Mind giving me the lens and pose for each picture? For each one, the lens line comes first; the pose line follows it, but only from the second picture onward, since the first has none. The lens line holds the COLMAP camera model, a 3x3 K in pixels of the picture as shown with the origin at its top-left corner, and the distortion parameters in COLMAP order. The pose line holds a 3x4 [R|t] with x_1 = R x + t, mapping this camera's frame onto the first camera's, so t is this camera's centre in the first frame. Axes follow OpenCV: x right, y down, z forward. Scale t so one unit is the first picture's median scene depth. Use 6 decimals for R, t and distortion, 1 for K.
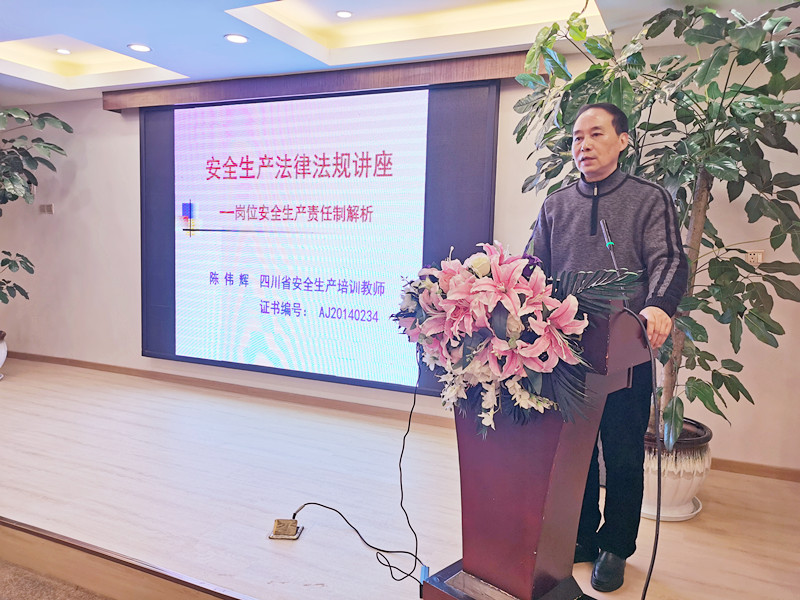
lens RADIAL K [[624.8, 0, 397.2], [0, 624.8, 301.6], [0, 0, 1]] dist [0.045764, -0.014647]
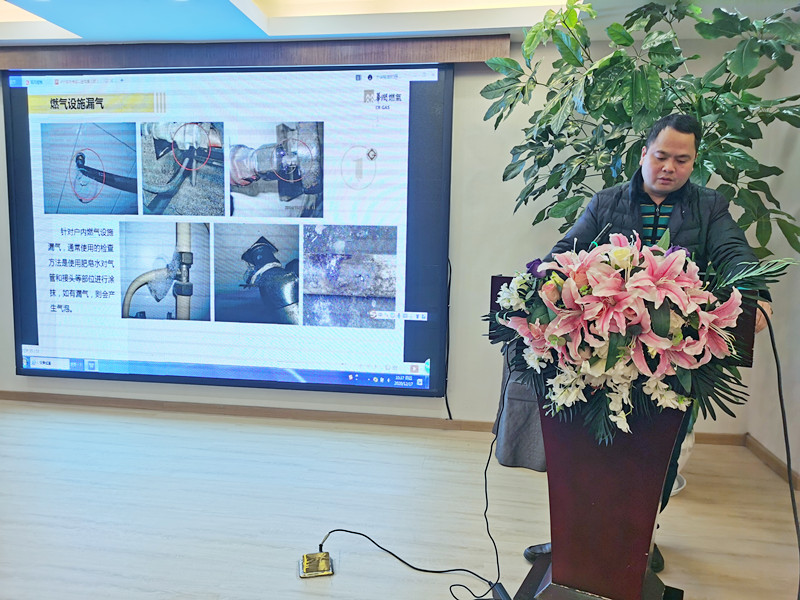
lens RADIAL K [[624.8, 0, 396.6], [0, 624.8, 298.9], [0, 0, 1]] dist [0.045764, -0.014647]
pose [[0.960418, -0.041844, 0.275401, -0.297107], [0.038097, 0.999094, 0.018945, -0.018543], [-0.275944, -0.007704, 0.961143, 0.133063]]
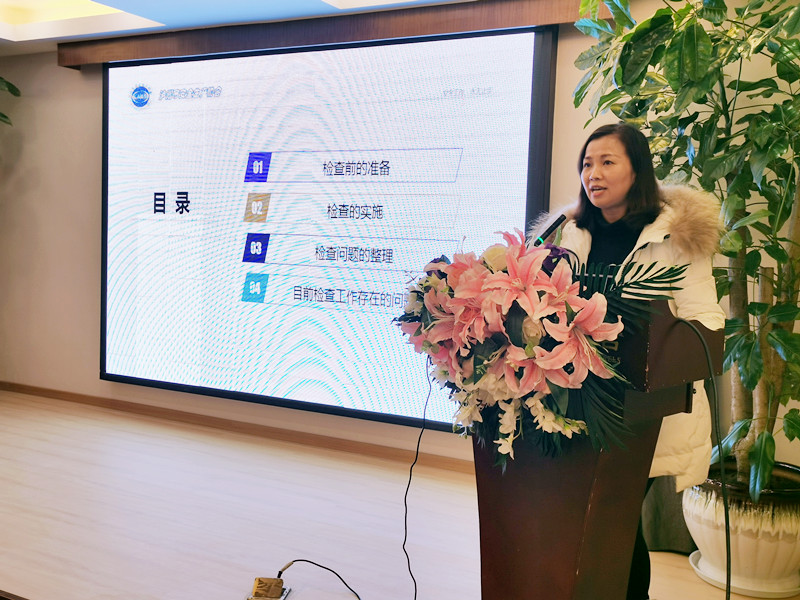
lens RADIAL K [[855.8, 0, 399.3], [0, 855.8, 301.1], [0, 0, 1]] dist [0.049922, 0.000000]
pose [[0.998319, 0.009530, -0.057168, 0.047560], [-0.010785, 0.999706, -0.021696, 0.016864], [0.056945, 0.022276, 0.998129, -0.089619]]
